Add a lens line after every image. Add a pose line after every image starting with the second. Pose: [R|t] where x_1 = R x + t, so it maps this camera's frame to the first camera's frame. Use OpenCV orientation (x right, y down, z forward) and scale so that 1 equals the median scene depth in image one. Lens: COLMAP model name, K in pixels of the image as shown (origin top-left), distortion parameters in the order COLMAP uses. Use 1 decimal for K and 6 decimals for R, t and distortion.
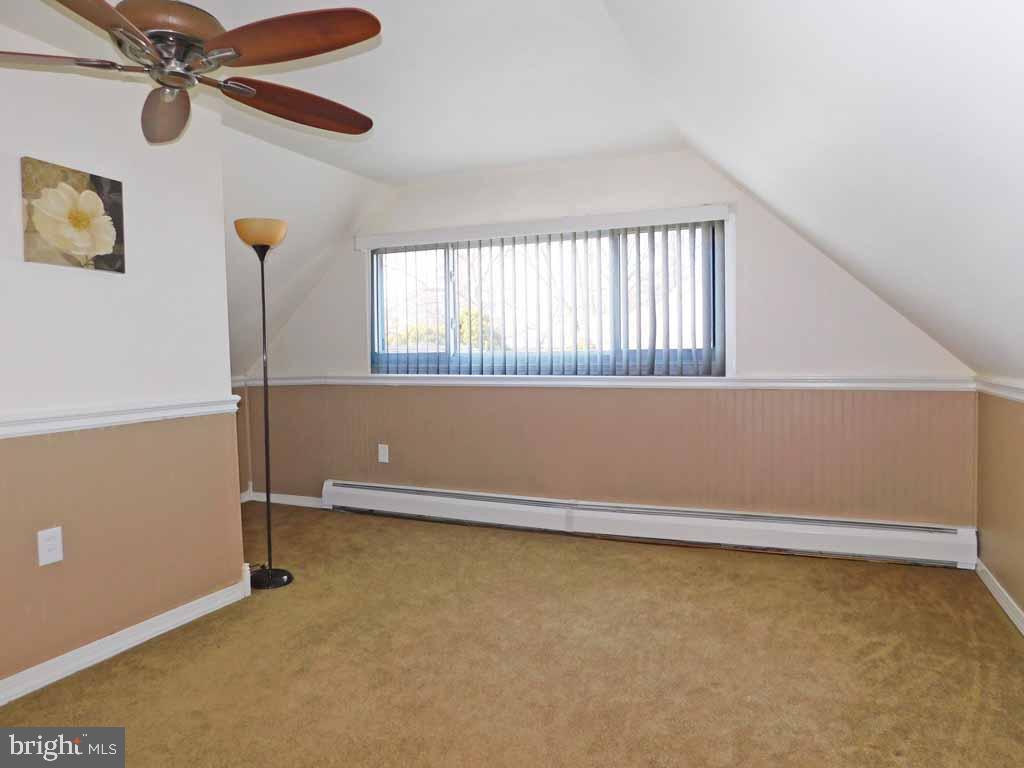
lens RADIAL K [[680.1, 0, 512.0], [0, 680.1, 384.0], [0, 0, 1]] dist [-0.053008, 0.024297]
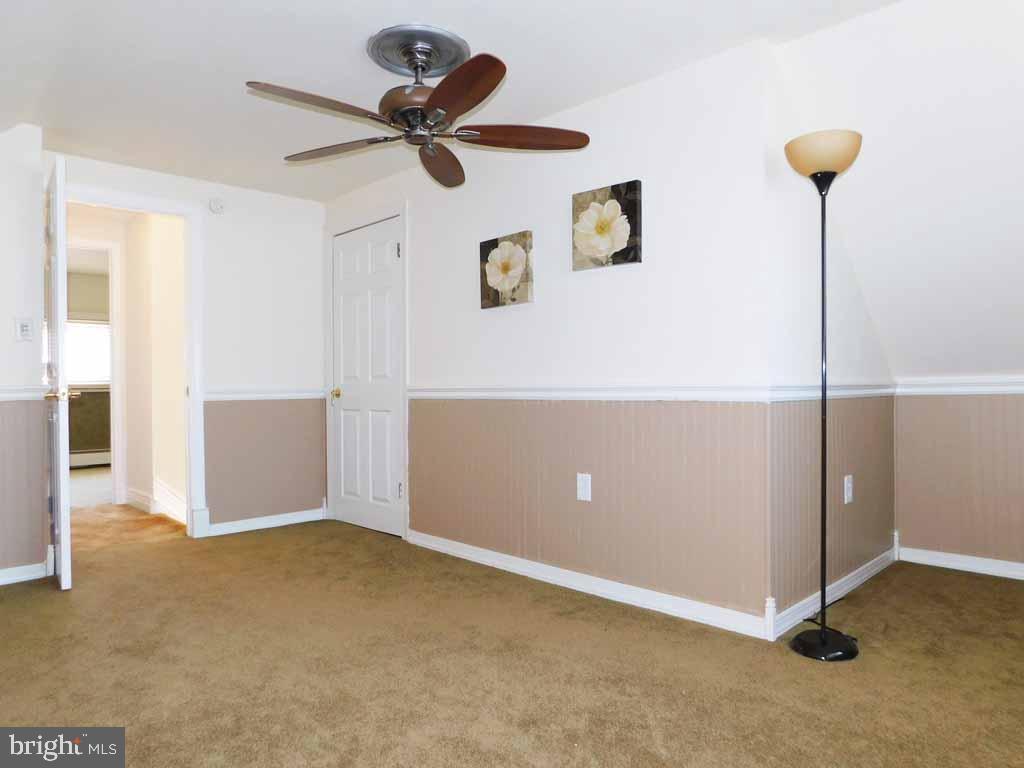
lens RADIAL K [[680.1, 0, 512.0], [0, 680.1, 384.0], [0, 0, 1]] dist [-0.053008, 0.024297]
pose [[-0.383239, 0.018139, -0.923471, 0.548490], [-0.025554, 0.999216, 0.030232, 0.006139], [0.923296, 0.035184, -0.382475, 1.294125]]
